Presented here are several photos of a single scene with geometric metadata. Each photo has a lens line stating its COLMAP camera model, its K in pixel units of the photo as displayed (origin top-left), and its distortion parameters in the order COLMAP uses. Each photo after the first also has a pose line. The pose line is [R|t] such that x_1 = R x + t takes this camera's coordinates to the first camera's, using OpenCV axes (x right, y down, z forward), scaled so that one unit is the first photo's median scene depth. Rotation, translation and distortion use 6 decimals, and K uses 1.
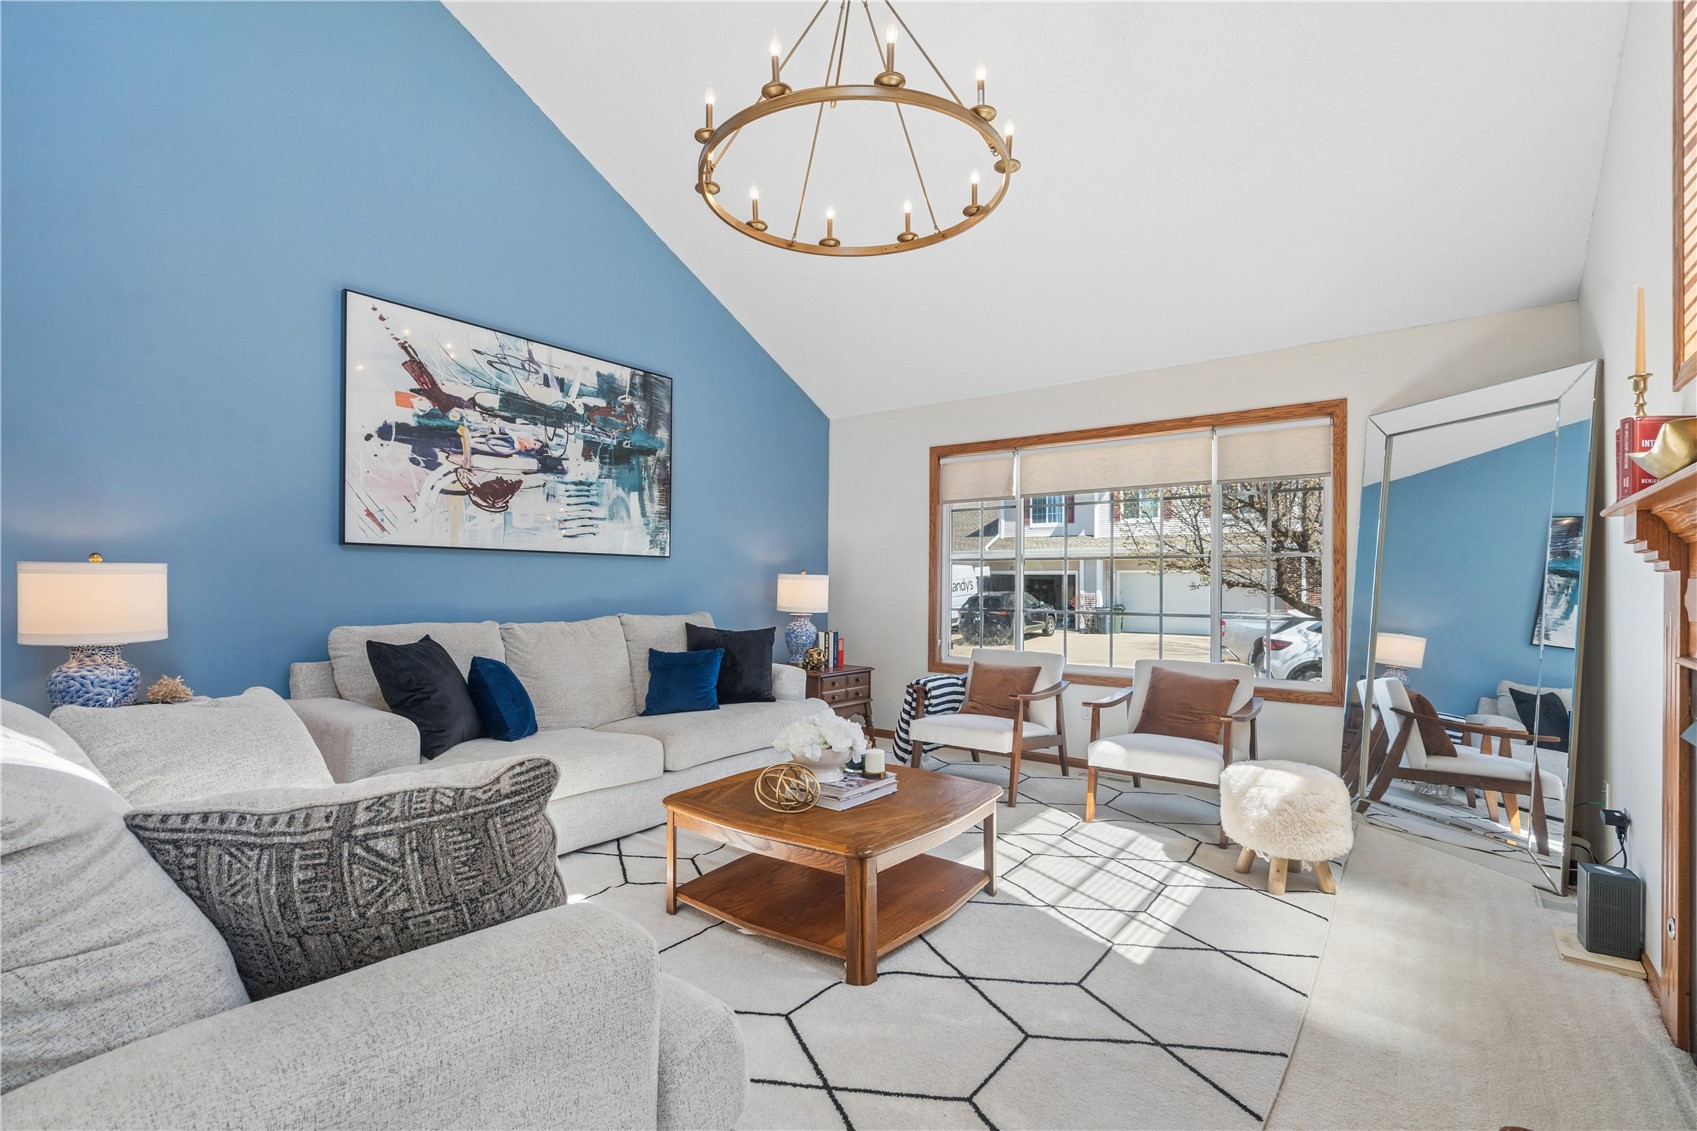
lens RADIAL K [[767.7, 0, 844.6], [0, 767.7, 574.8], [0, 0, 1]] dist [-0.001423, 0.000503]
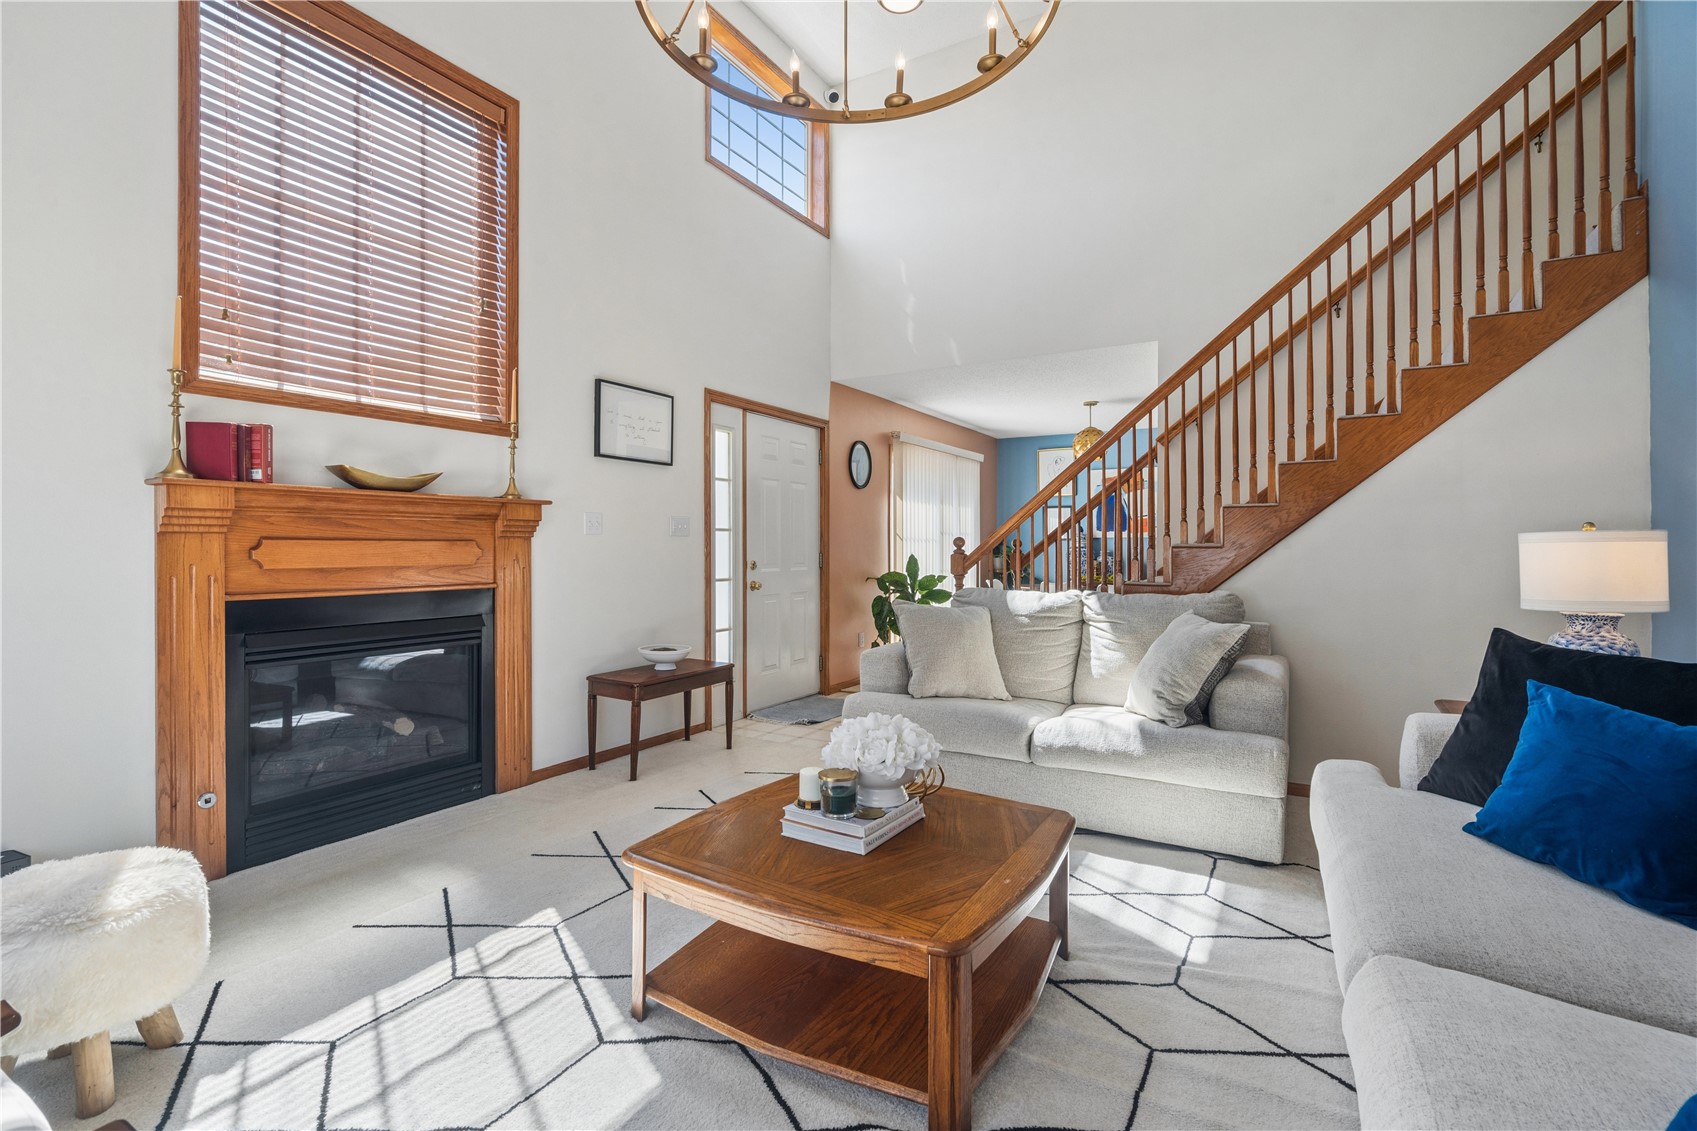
lens RADIAL K [[767.7, 0, 849.7], [0, 767.7, 558.5], [0, 0, 1]] dist [-0.001423, 0.000503]
pose [[-0.990048, -0.002433, -0.140709, 0.126844], [-0.001822, 0.999988, -0.004472, 0.035980], [0.140718, -0.004172, -0.990041, 1.994358]]
